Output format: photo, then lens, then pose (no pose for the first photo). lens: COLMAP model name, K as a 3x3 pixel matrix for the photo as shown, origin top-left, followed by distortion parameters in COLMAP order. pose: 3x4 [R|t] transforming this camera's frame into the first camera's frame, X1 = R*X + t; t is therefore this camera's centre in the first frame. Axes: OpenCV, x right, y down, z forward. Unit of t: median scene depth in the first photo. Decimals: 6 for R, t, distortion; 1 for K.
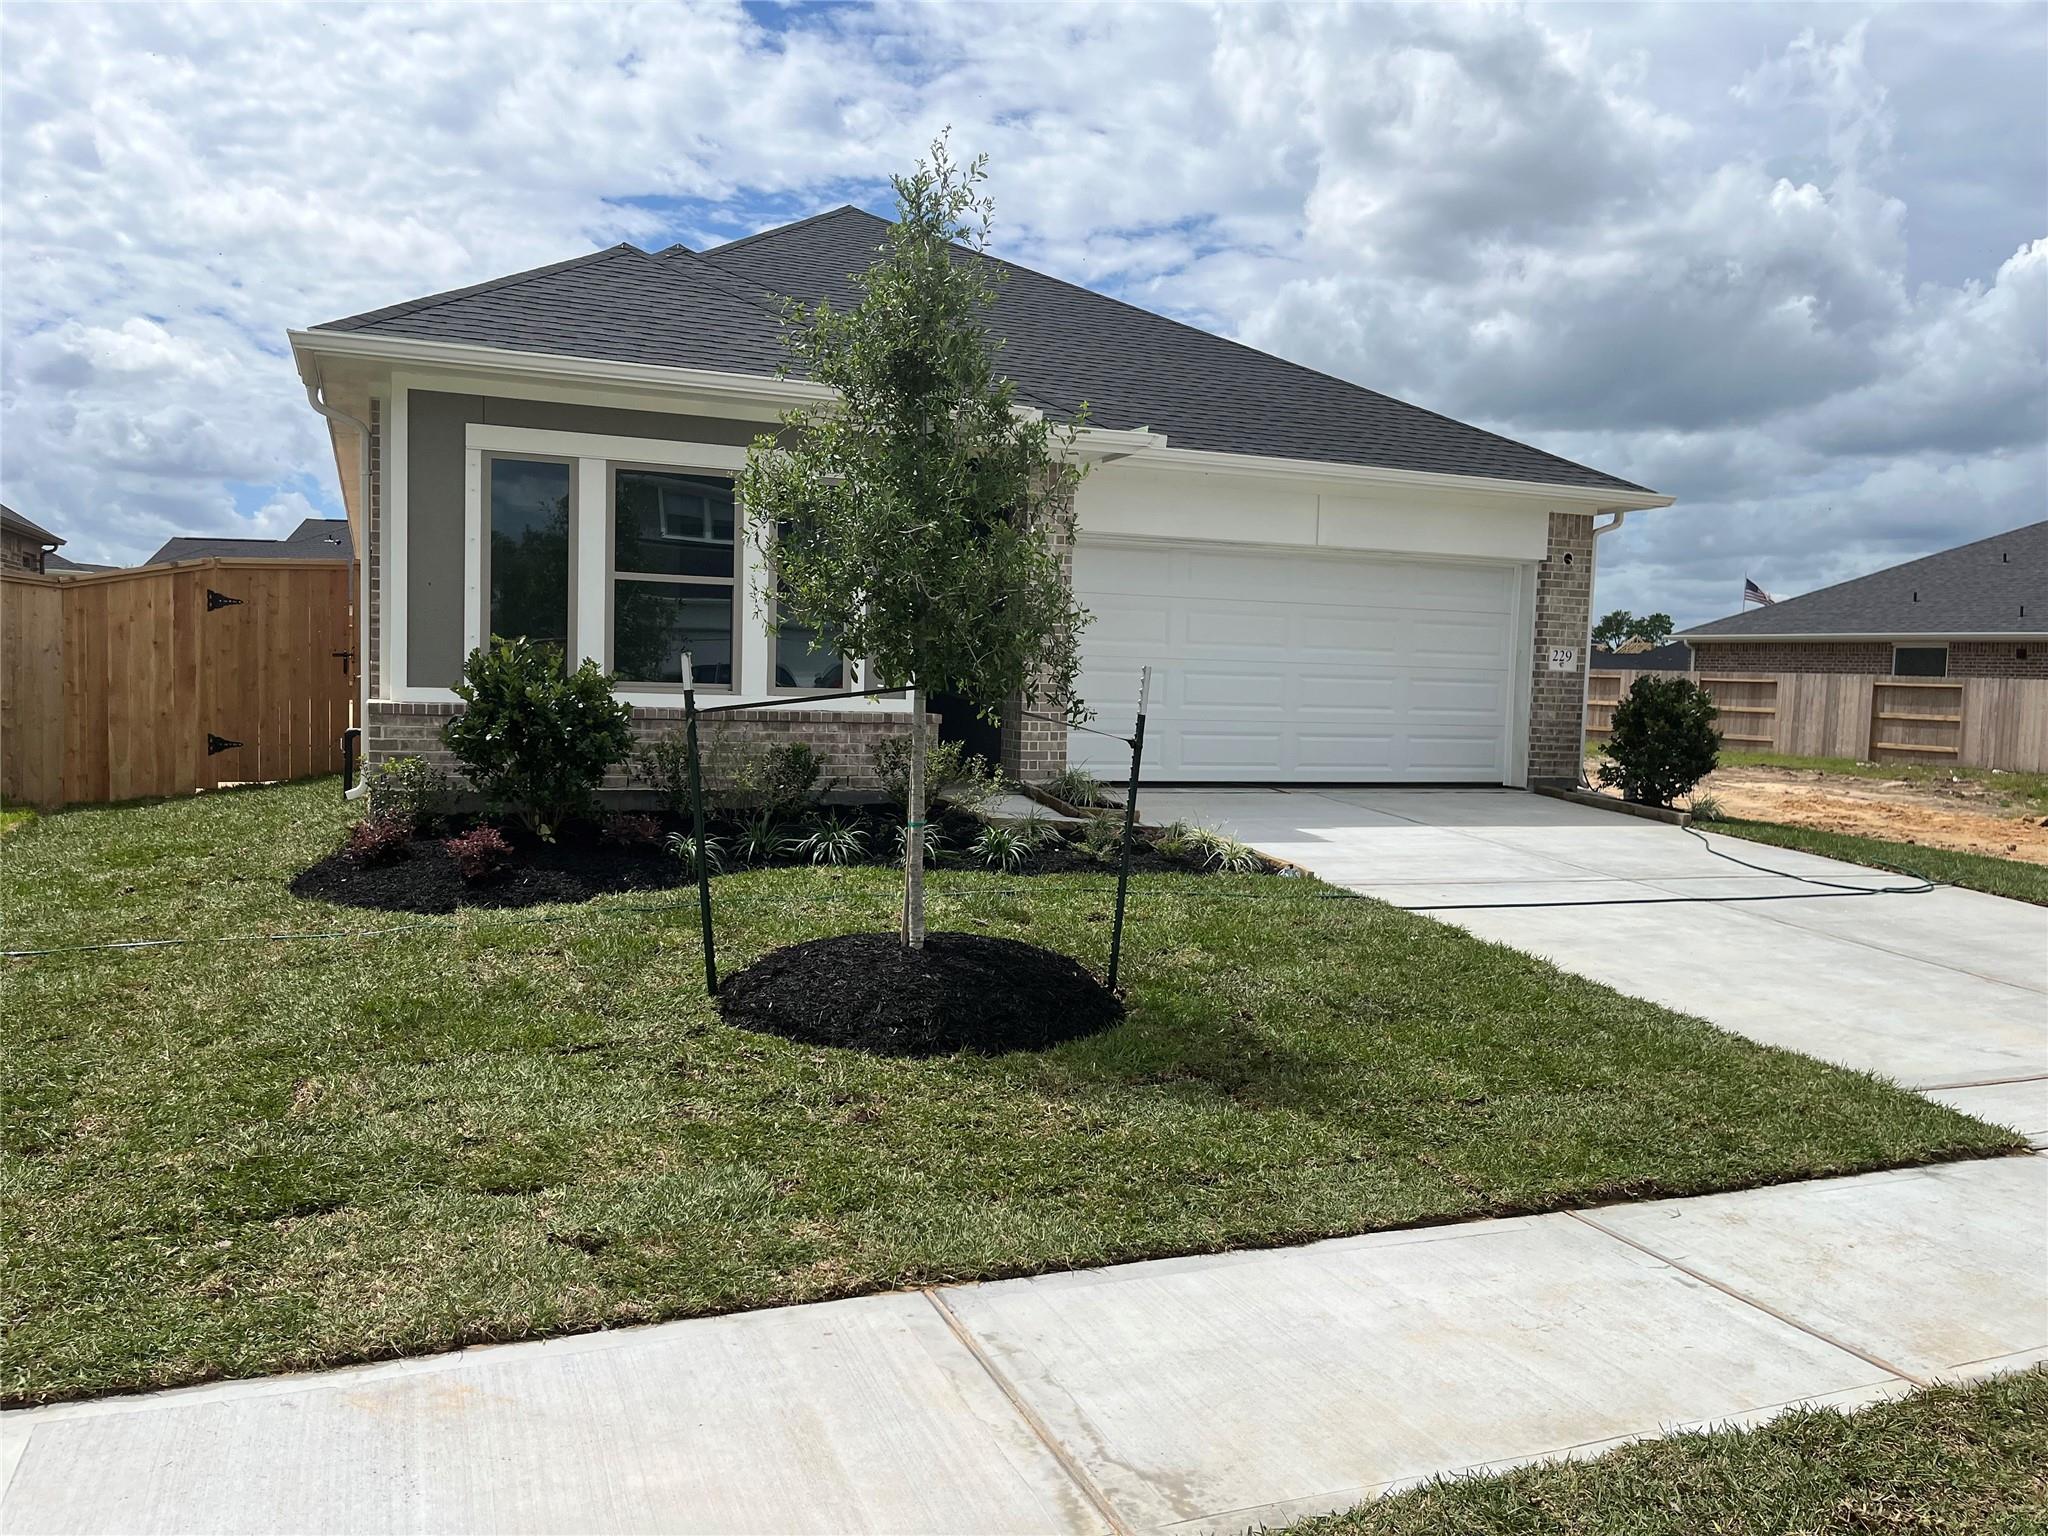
lens RADIAL K [[1529.8, 0, 1024.0], [0, 1529.8, 768.0], [0, 0, 1]] dist [0.011290, 0.001295]
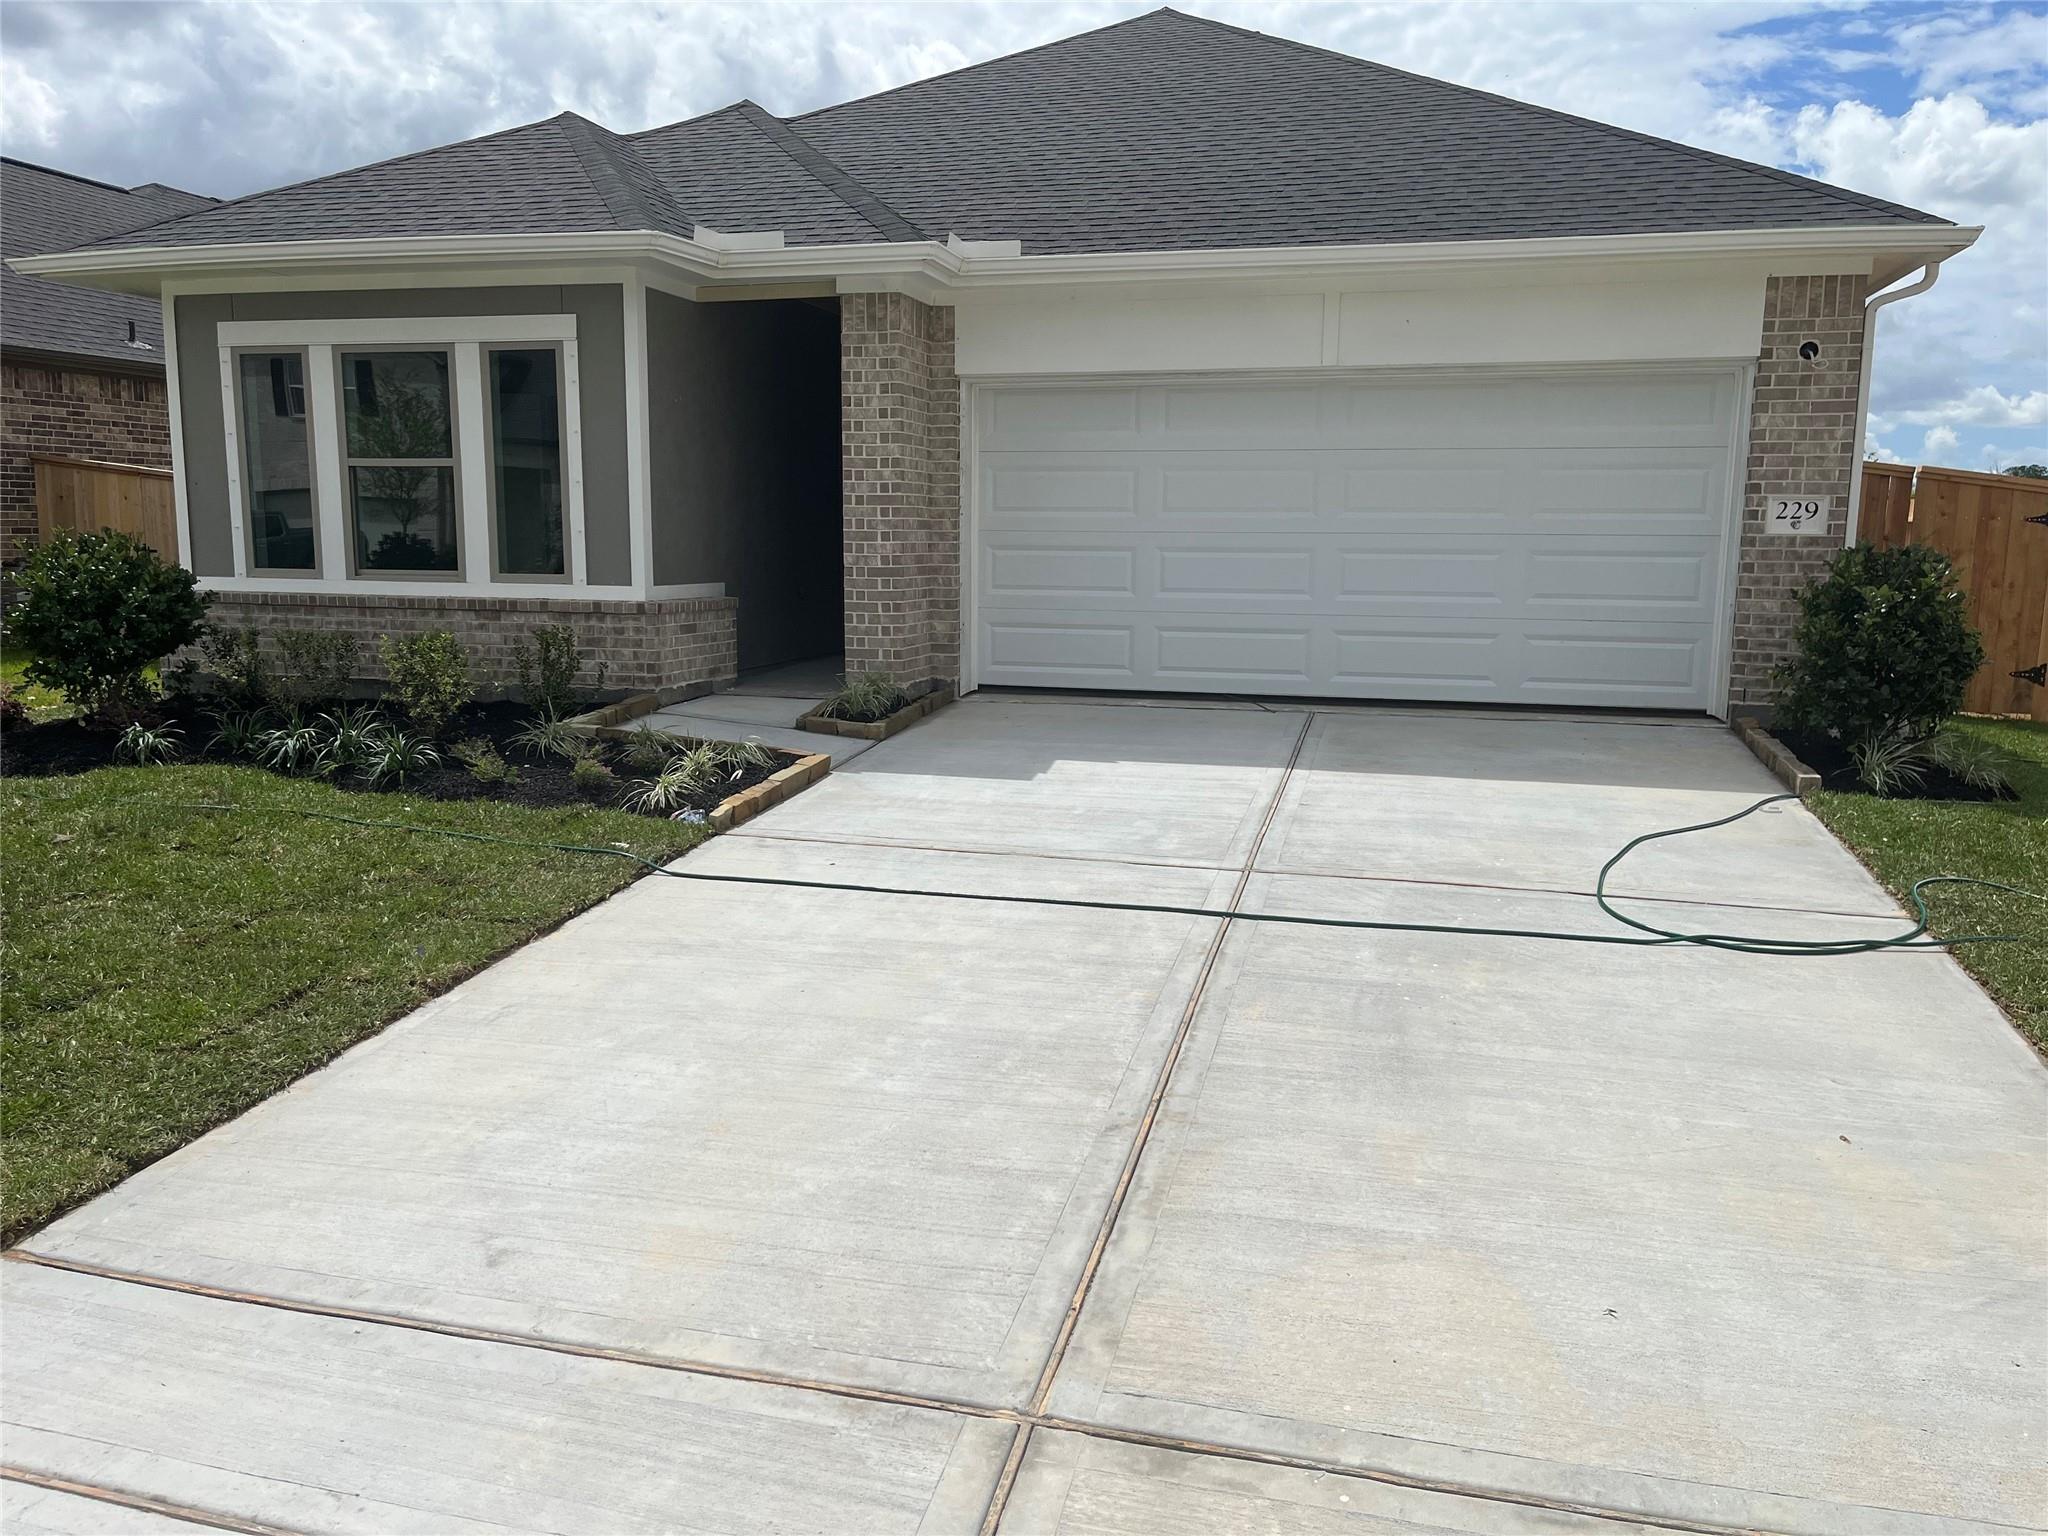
lens RADIAL K [[1529.8, 0, 1024.0], [0, 1529.8, 768.0], [0, 0, 1]] dist [0.011290, 0.001295]
pose [[0.805664, 0.063599, -0.588949, 0.488103], [-0.022750, 0.996808, 0.076520, -0.009829], [0.591936, -0.048251, 0.804540, 0.318470]]
